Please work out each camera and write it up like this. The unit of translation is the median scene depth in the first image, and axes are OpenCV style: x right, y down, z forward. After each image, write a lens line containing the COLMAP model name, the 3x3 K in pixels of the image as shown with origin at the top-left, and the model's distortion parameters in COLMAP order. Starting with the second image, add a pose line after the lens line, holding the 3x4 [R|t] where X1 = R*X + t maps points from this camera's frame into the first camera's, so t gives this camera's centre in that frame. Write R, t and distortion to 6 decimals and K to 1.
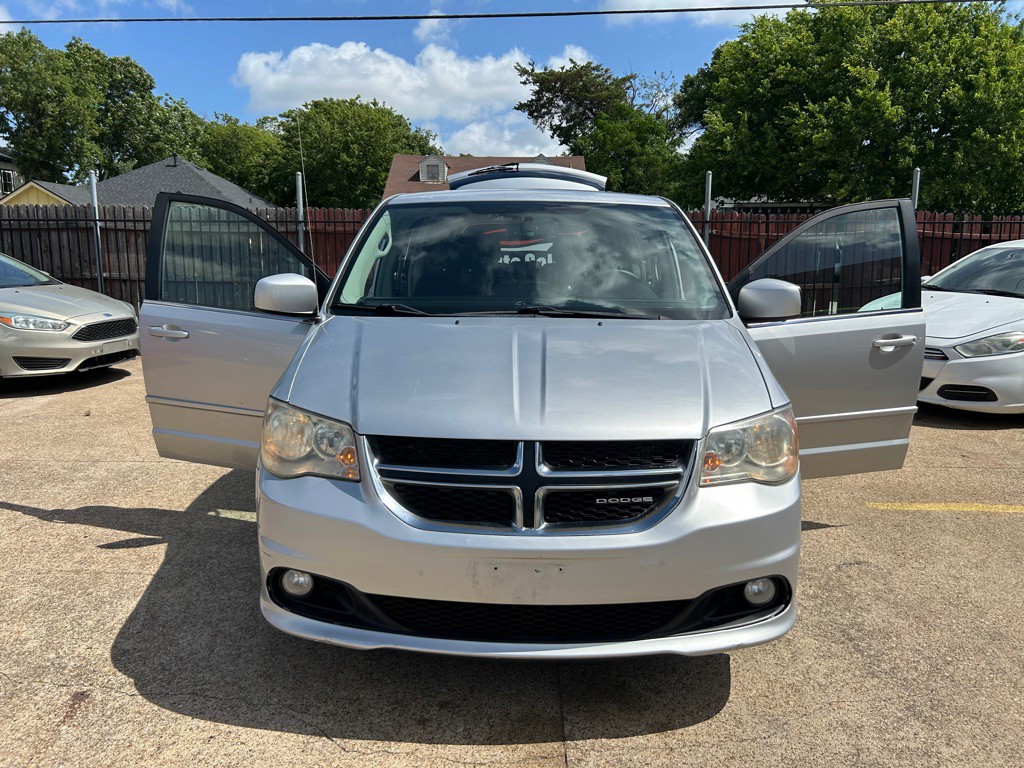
lens RADIAL K [[766.4, 0, 524.7], [0, 766.4, 383.8], [0, 0, 1]] dist [0.005452, 0.002564]
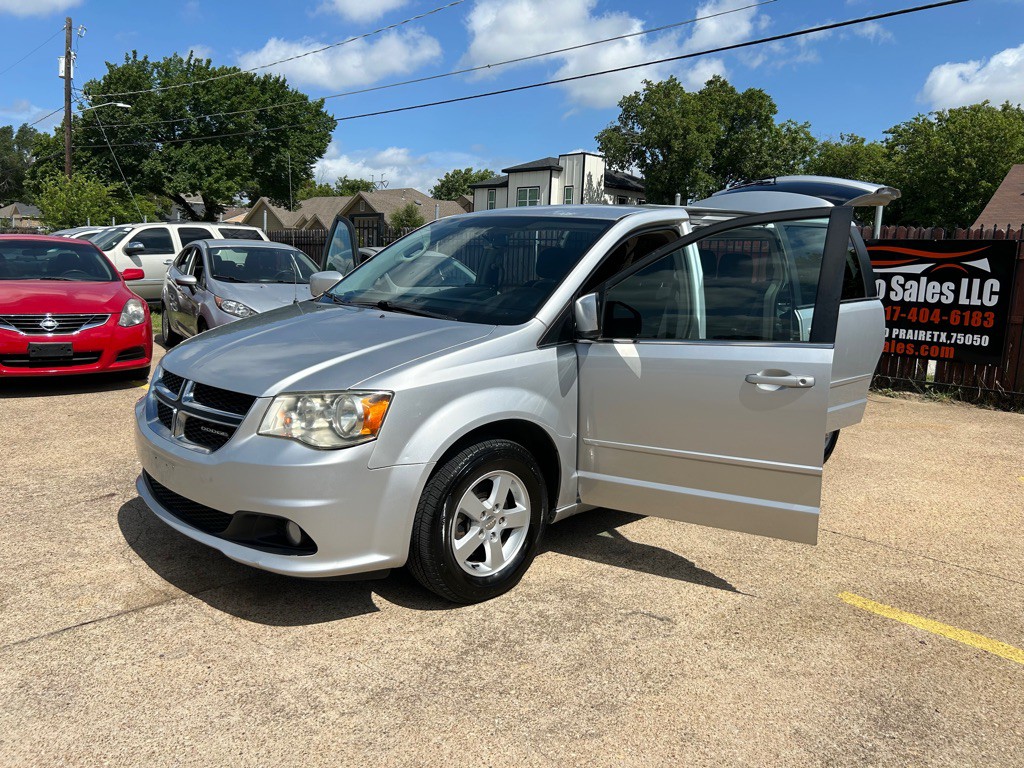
lens RADIAL K [[756.6, 0, 511.7], [0, 756.6, 396.4], [0, 0, 1]] dist [0.031454, -0.045782]
pose [[0.712225, 0.145413, -0.686725, 0.740219], [-0.151462, 0.987098, 0.051931, -0.032197], [0.685416, 0.067026, 0.725060, 0.192329]]
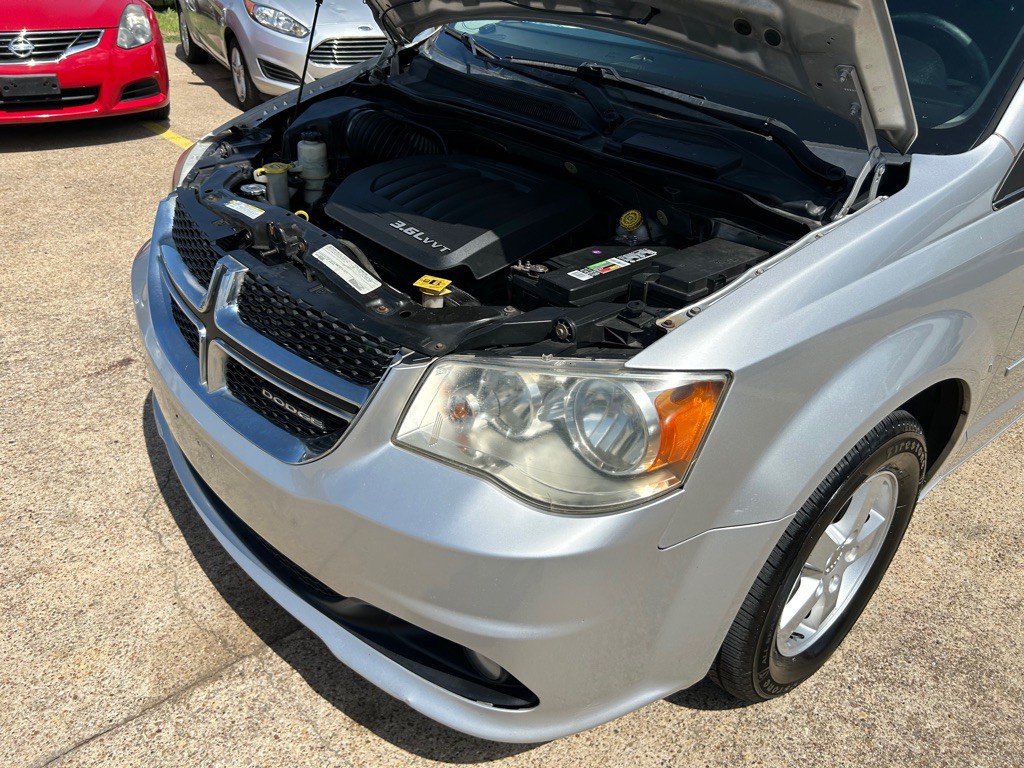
lens RADIAL K [[761.5, 0, 510.0], [0, 761.5, 380.3], [0, 0, 1]] dist [0.045832, -0.061114]
pose [[0.663308, 0.398421, -0.633469, 0.326154], [-0.166304, 0.903804, 0.394311, -0.073374], [0.729634, -0.156201, 0.665759, 0.370444]]
